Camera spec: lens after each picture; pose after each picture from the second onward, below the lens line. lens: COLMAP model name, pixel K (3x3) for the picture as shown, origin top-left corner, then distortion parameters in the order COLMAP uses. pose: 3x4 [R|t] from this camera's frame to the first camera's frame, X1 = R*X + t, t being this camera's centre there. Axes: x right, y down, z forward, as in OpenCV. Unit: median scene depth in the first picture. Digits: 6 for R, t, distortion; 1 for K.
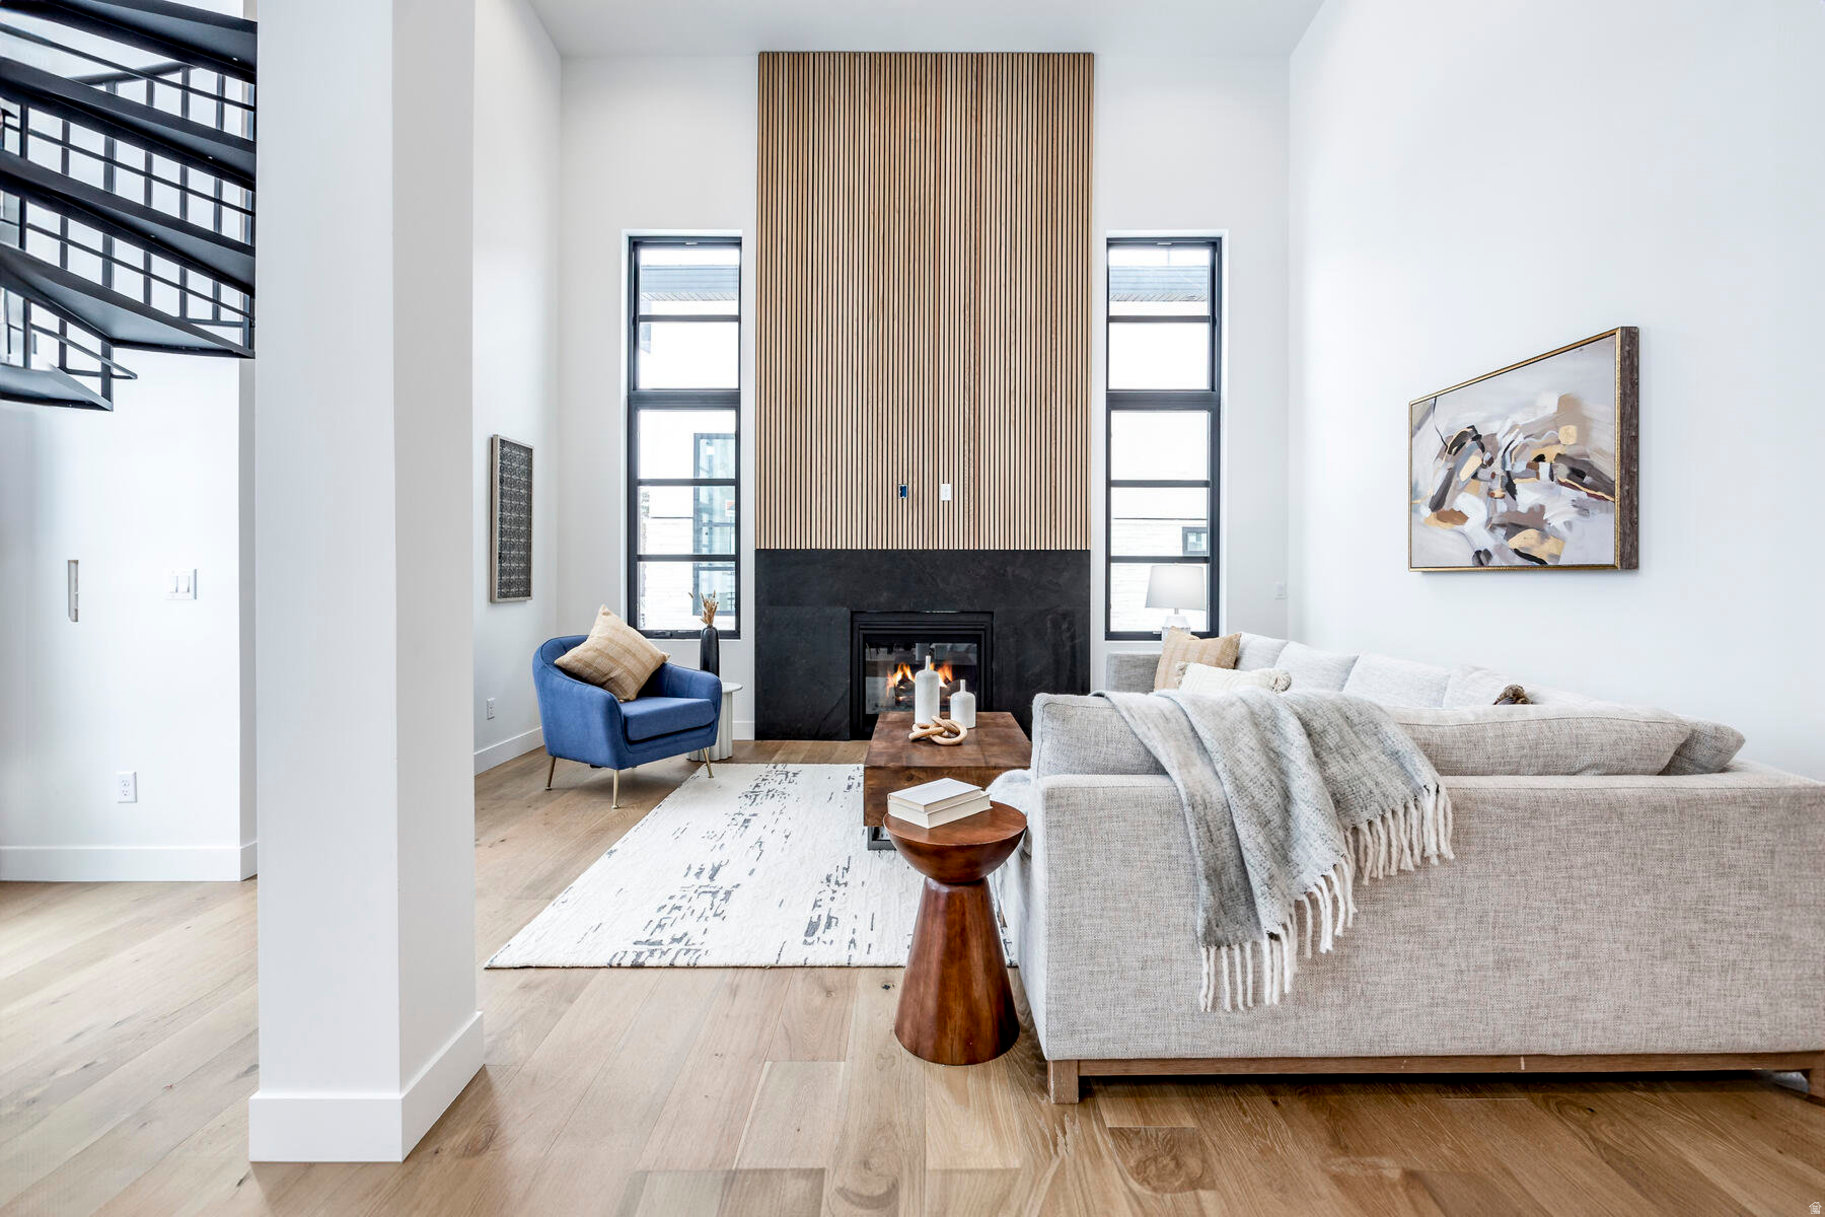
lens RADIAL K [[742.2, 0, 917.3], [0, 742.2, 577.7], [0, 0, 1]] dist [0.001057, -0.000492]
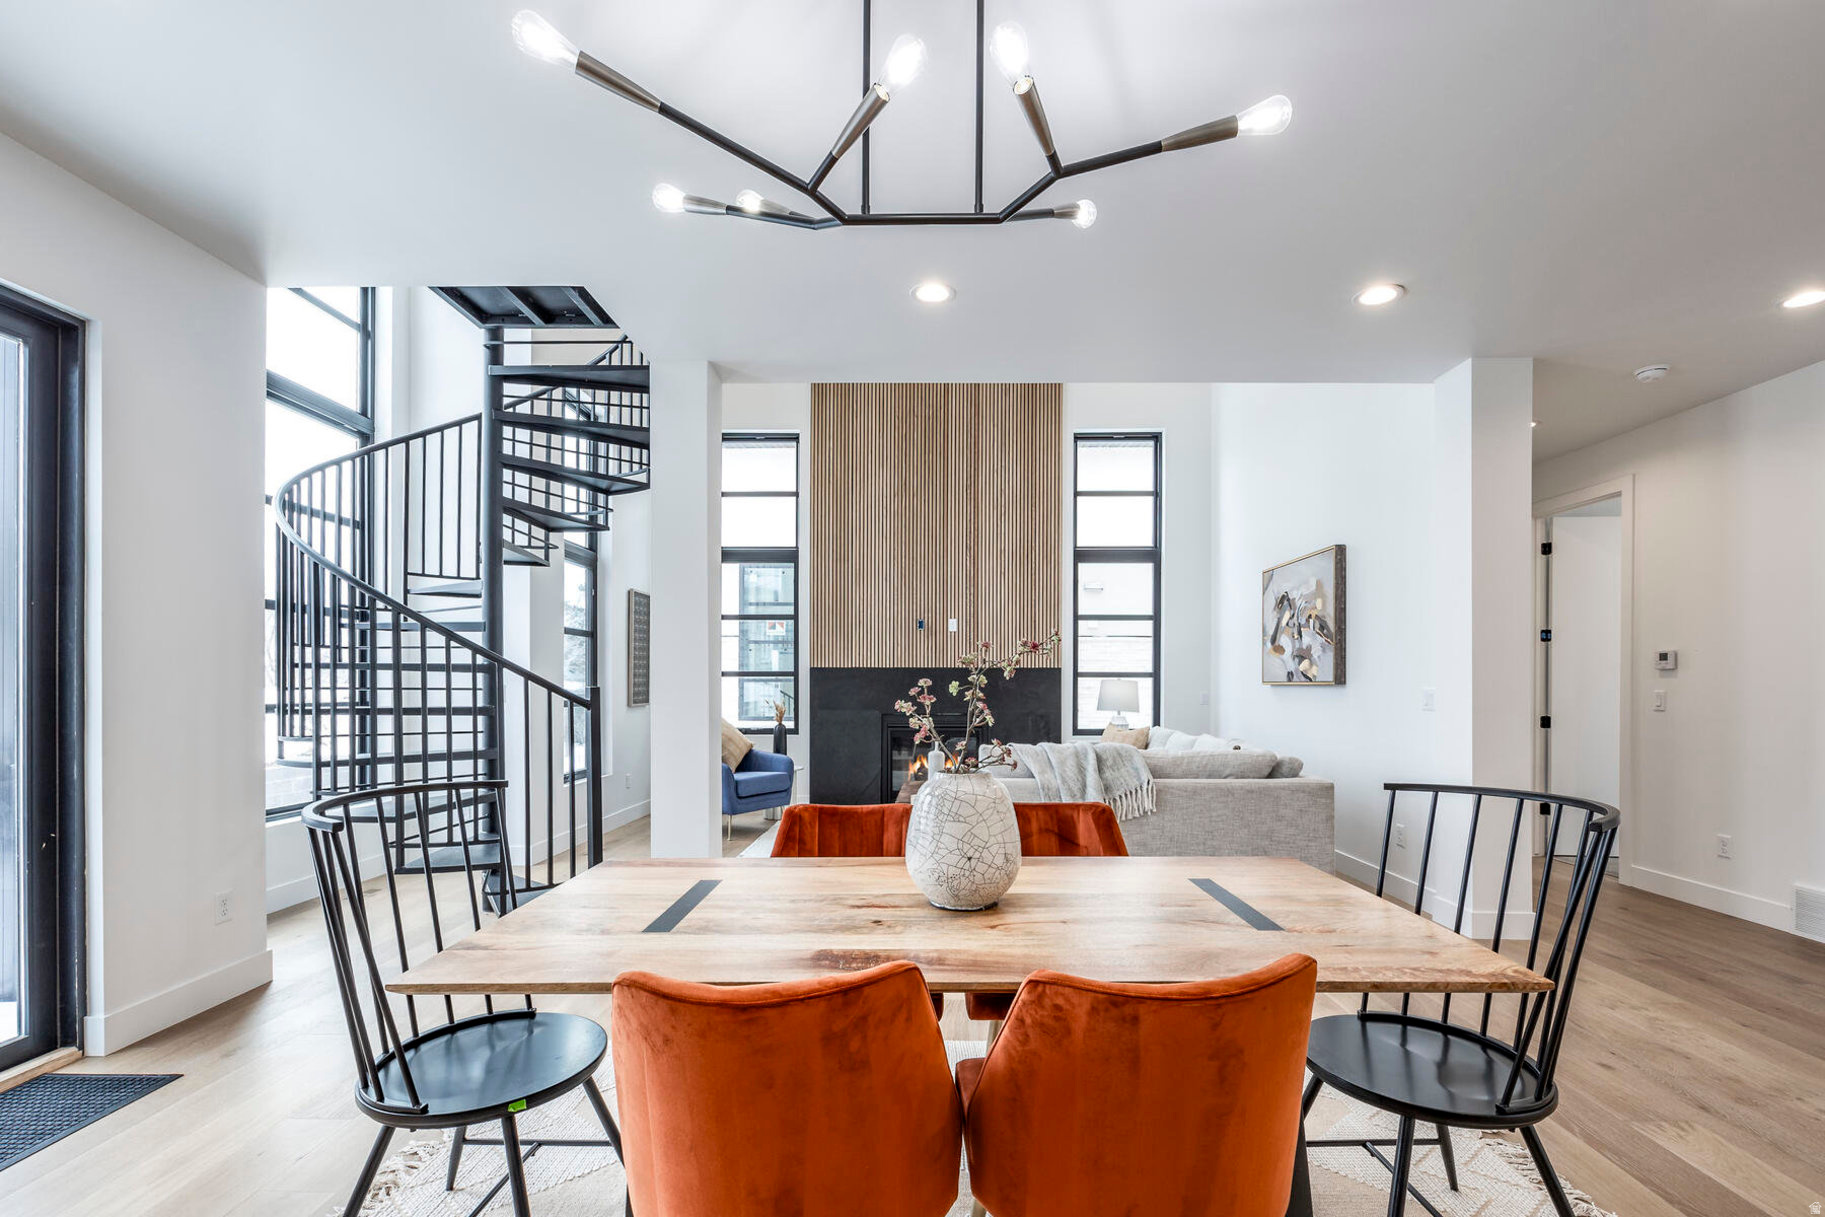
lens RADIAL K [[812.8, 0, 932.2], [0, 812.8, 675.8], [0, 0, 1]] dist [-0.003588, 0.000193]
pose [[0.999963, 0.000117, -0.008599, 0.015177], [-0.000251, 0.999879, -0.015560, -0.001126], [0.008597, 0.015561, 0.999842, -0.482446]]
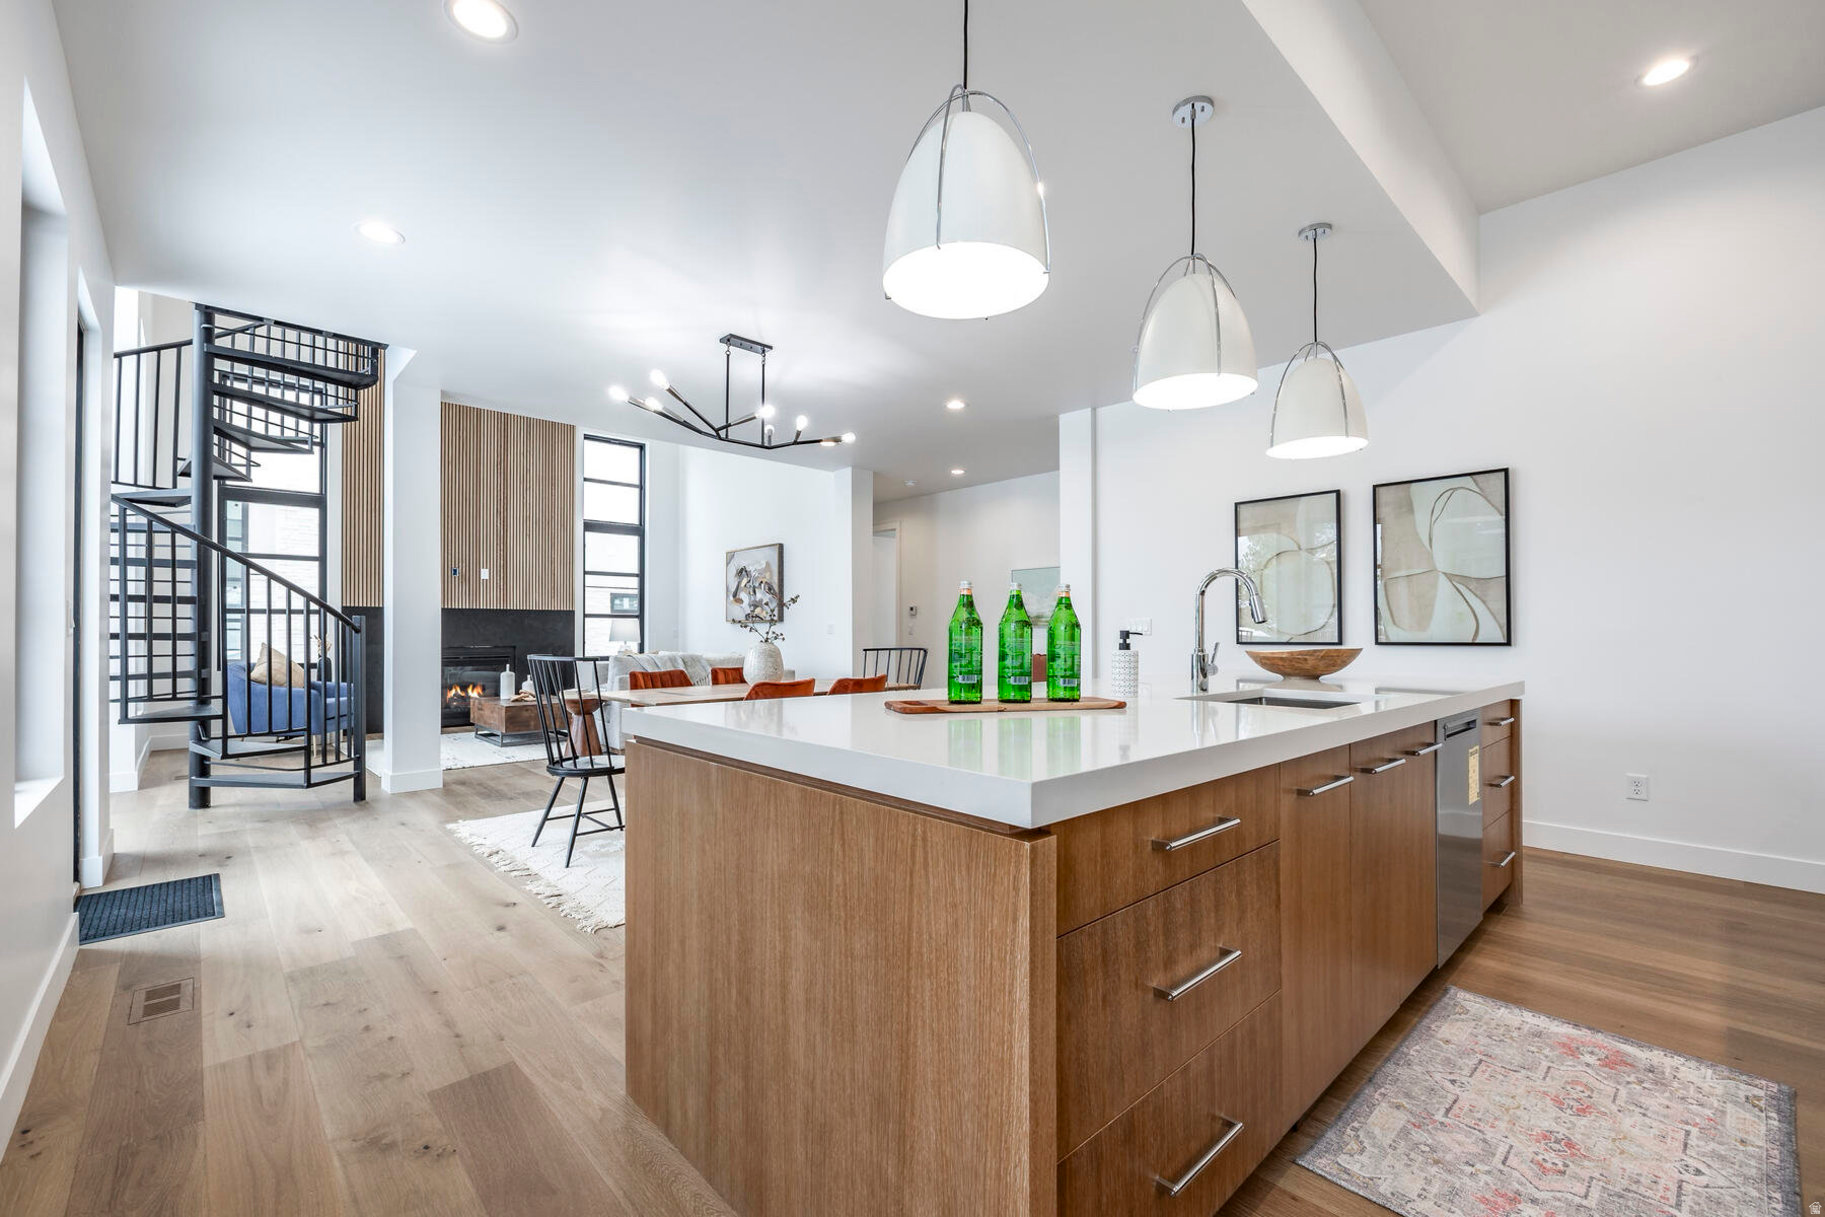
lens RADIAL K [[742.2, 0, 897.7], [0, 742.2, 626.9], [0, 0, 1]] dist [0.001057, -0.000492]
pose [[0.732621, 0.001607, 0.680635, -0.430503], [0.004546, 0.999963, -0.007254, 0.019754], [-0.680622, 0.008408, 0.732587, -0.868408]]
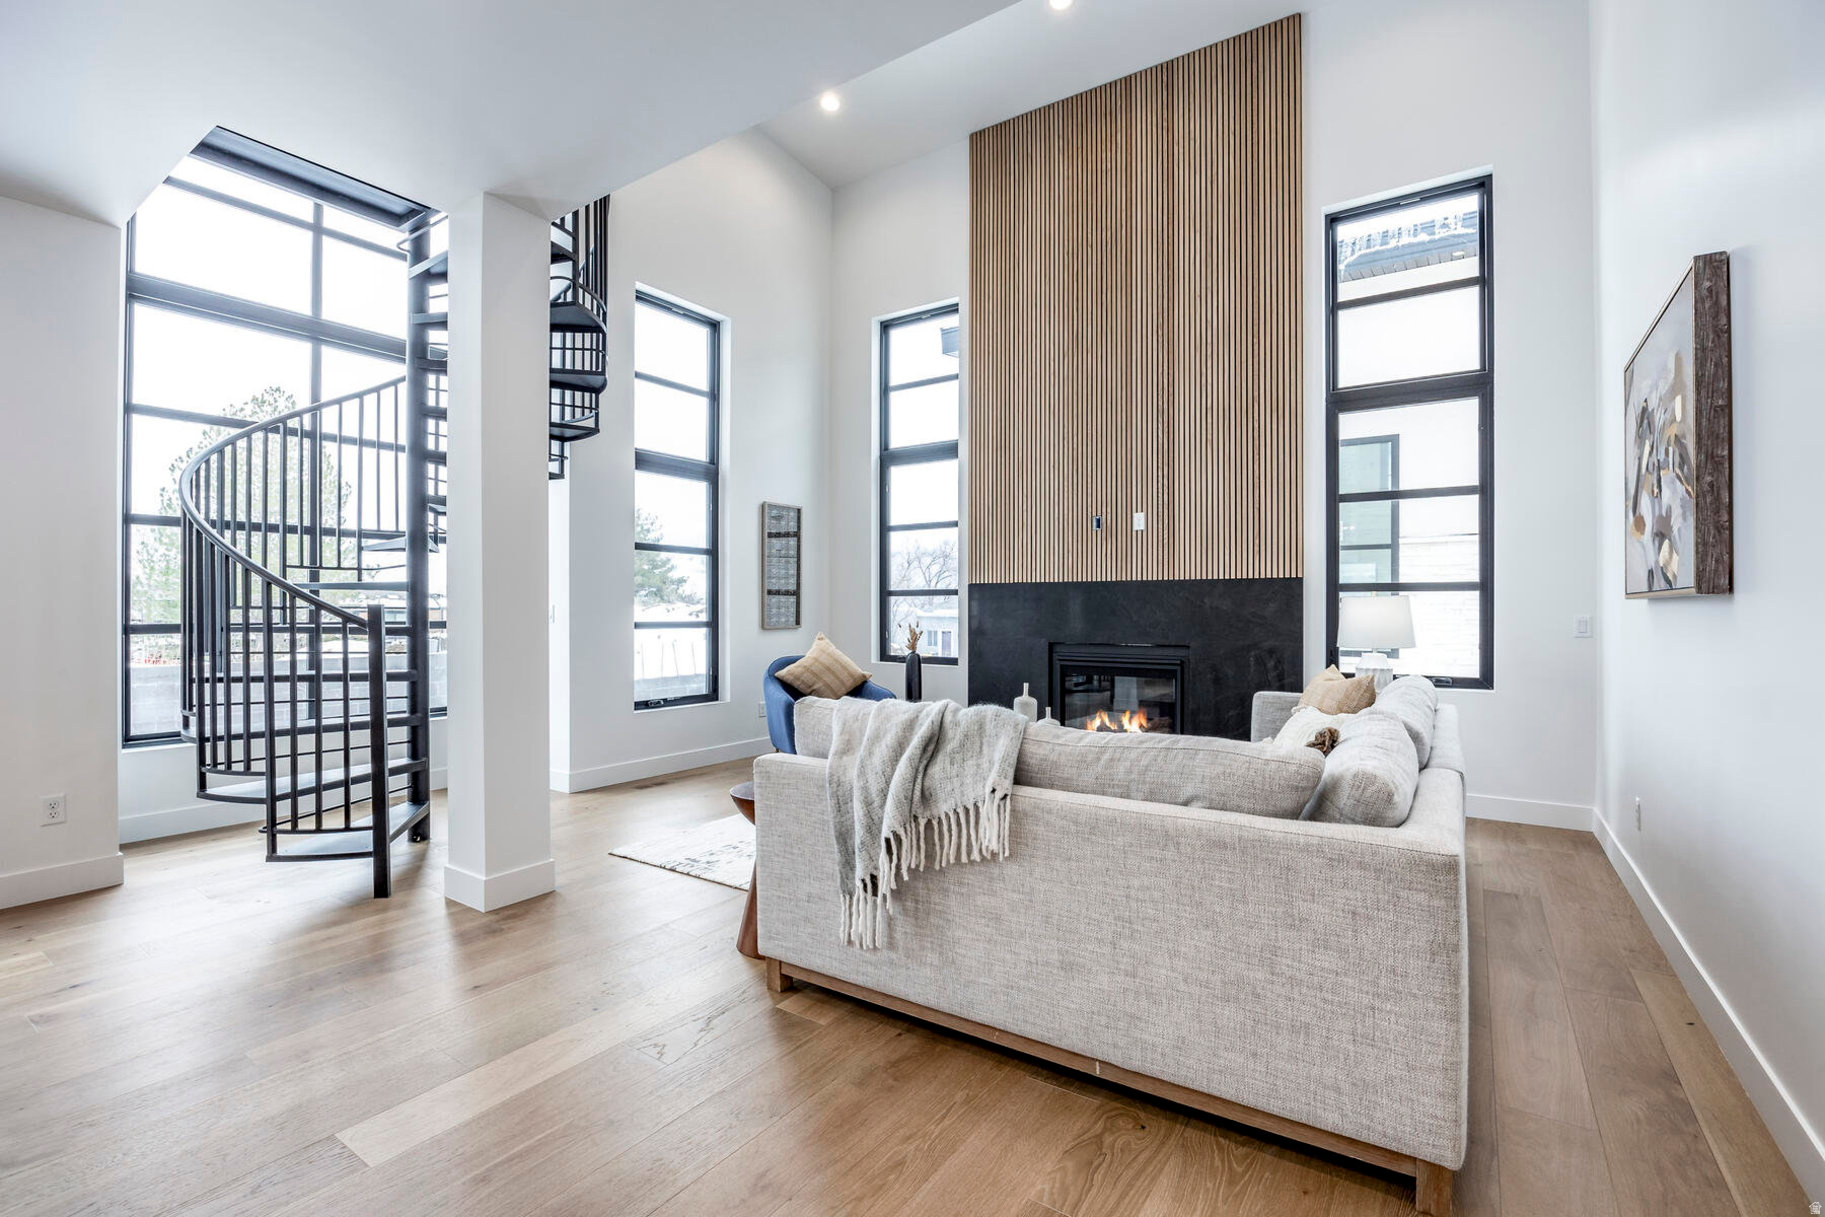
lens RADIAL K [[803.4, 0, 929.1], [0, 803.4, 609.4], [0, 0, 1]] dist [-0.019501, 0.001435]
pose [[0.834591, -0.001748, -0.550867, 0.404036], [-0.000116, 0.999994, -0.003348, 0.003293], [0.550869, 0.002858, 0.834587, -0.023727]]
